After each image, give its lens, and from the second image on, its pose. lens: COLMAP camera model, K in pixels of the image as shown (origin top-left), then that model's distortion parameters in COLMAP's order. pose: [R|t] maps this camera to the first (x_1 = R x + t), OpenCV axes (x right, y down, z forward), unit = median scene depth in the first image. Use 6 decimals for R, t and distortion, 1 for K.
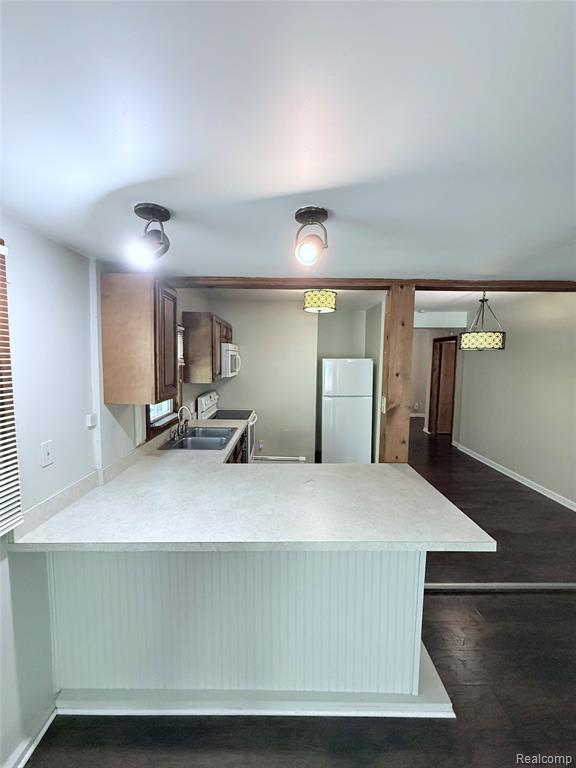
lens RADIAL K [[305.8, 0, 288.0], [0, 305.8, 384.0], [0, 0, 1]] dist [-0.000105, 0.000300]
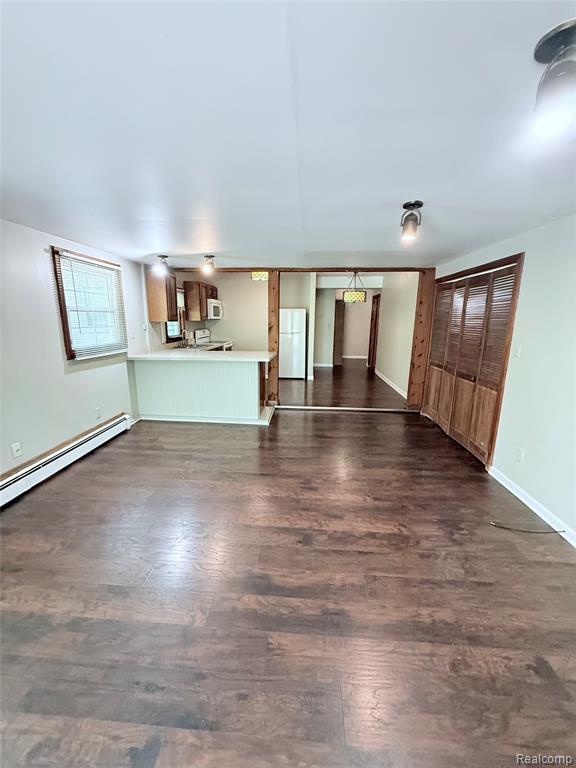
lens RADIAL K [[305.8, 0, 288.0], [0, 305.8, 384.0], [0, 0, 1]] dist [-0.000105, 0.000300]
pose [[0.997136, 0.016150, -0.073879, 0.430114], [-0.006630, 0.991837, 0.127341, 0.140813], [0.075333, -0.126487, 0.989104, -0.858189]]
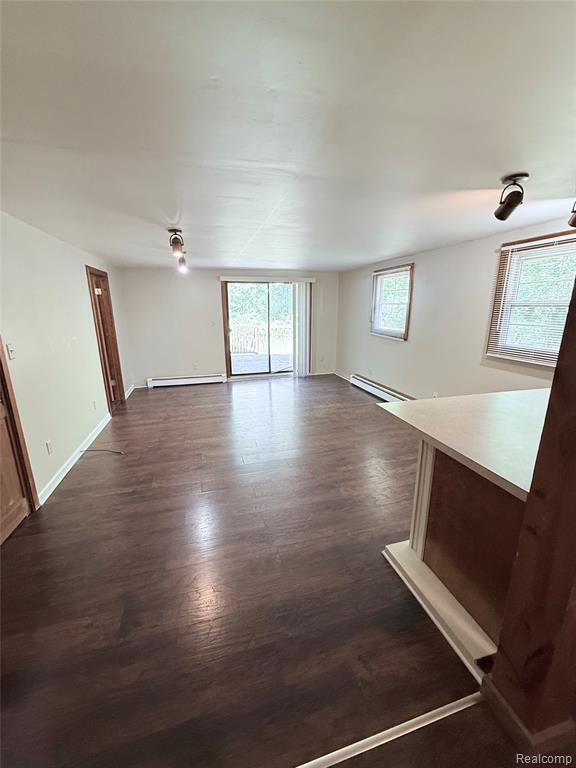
lens RADIAL K [[305.8, 0, 288.0], [0, 305.8, 384.0], [0, 0, 1]] dist [-0.000105, 0.000300]
pose [[-0.965419, 0.057625, -0.254253, 0.567496], [-0.027784, 0.946968, 0.320125, -0.019004], [0.259217, 0.316119, -0.912620, 0.857072]]
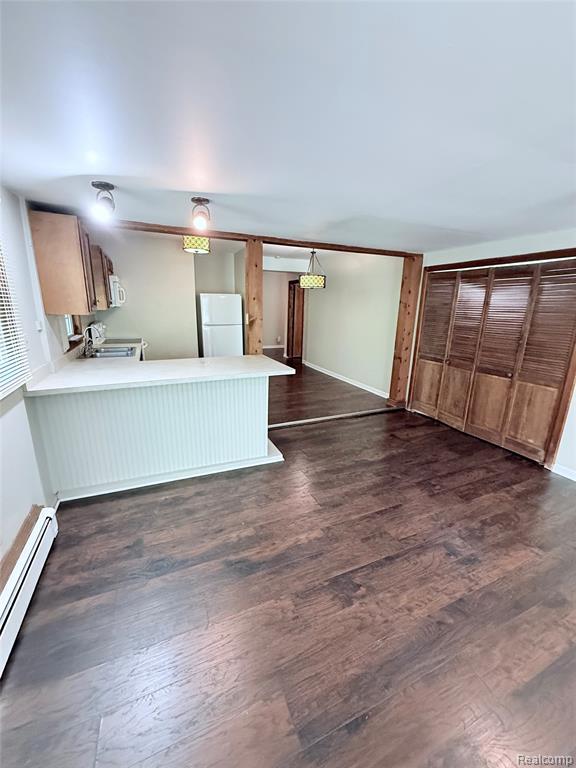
lens RADIAL K [[305.8, 0, 288.0], [0, 305.8, 384.0], [0, 0, 1]] dist [-0.000105, 0.000300]
pose [[0.918405, -0.090918, 0.385052, -0.090963], [0.022183, 0.983540, 0.179324, 0.083439], [-0.395018, -0.156150, 0.905305, -0.392077]]
